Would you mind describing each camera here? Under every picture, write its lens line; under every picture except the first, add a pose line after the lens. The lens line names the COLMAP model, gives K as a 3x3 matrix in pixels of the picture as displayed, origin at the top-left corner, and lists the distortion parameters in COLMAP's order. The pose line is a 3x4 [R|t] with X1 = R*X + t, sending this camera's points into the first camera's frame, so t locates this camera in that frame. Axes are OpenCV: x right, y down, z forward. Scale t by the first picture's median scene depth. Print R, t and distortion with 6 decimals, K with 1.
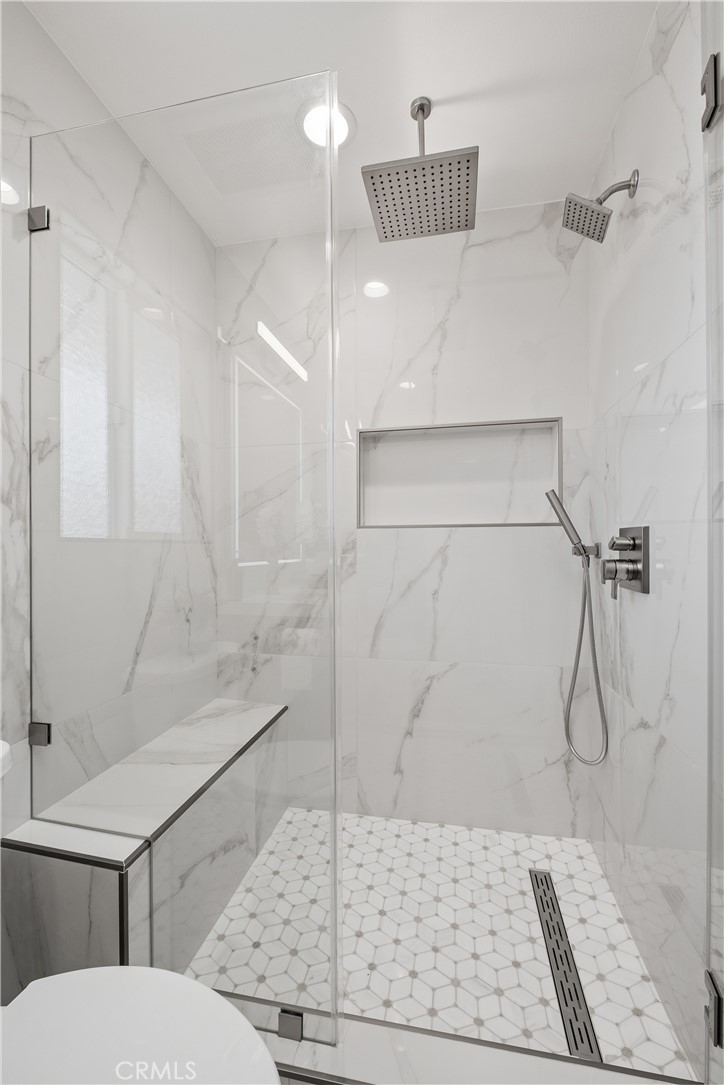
lens RADIAL K [[458.1, 0, 365.9], [0, 458.1, 547.5], [0, 0, 1]] dist [0.003233, -0.002297]
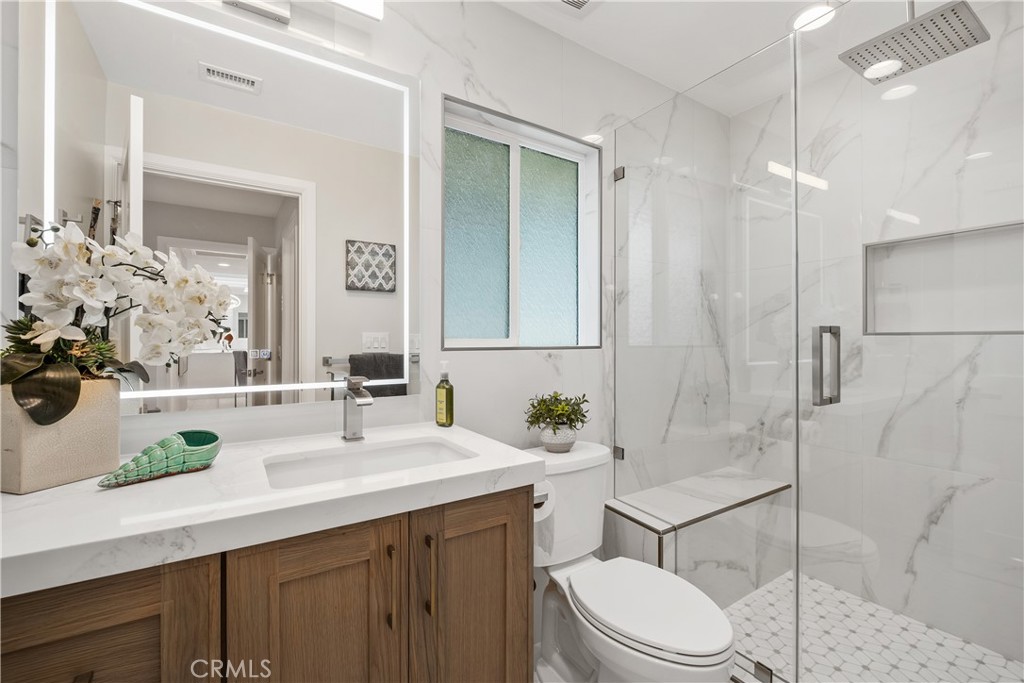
lens RADIAL K [[432.3, 0, 514.2], [0, 432.3, 340.2], [0, 0, 1]] dist [0.003233, -0.002297]
pose [[0.682232, 0.002240, -0.731132, 0.176233], [-0.003006, 0.999995, 0.000259, -0.029378], [0.731130, 0.002021, 0.682236, -0.320770]]
